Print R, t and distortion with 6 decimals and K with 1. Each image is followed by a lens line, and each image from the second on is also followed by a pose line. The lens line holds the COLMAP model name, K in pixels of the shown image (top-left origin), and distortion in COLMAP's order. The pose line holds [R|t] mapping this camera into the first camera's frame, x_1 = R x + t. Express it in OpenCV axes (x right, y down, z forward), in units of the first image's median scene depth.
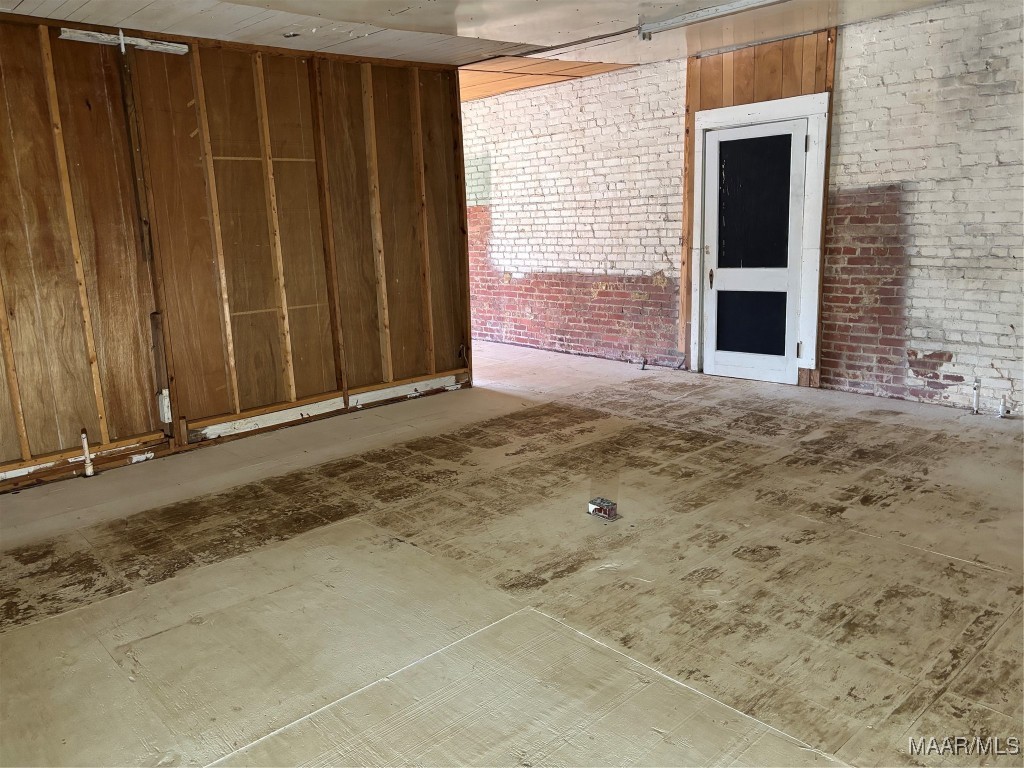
lens RADIAL K [[797.0, 0, 506.4], [0, 797.0, 377.5], [0, 0, 1]] dist [0.072246, -0.063338]
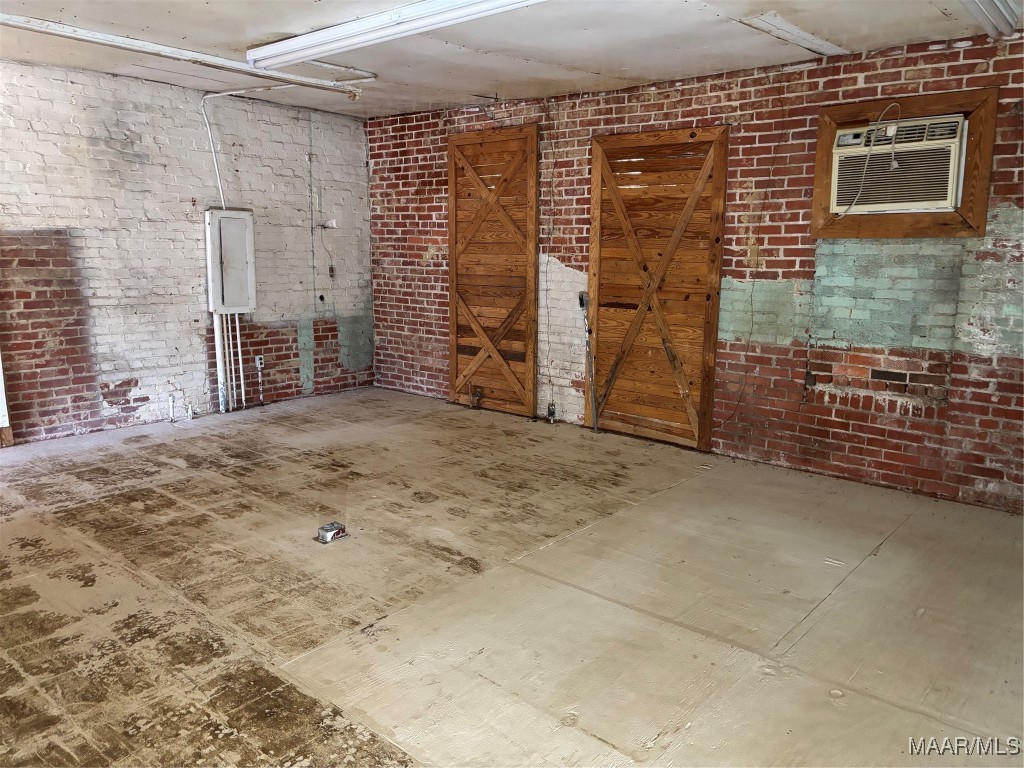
lens RADIAL K [[797.0, 0, 507.9], [0, 797.0, 394.1], [0, 0, 1]] dist [0.072246, -0.063338]
pose [[-0.157055, -0.146904, 0.976603, -0.717358], [0.191687, 0.965534, 0.176066, -0.118705], [-0.968808, 0.214854, -0.123483, 0.680033]]
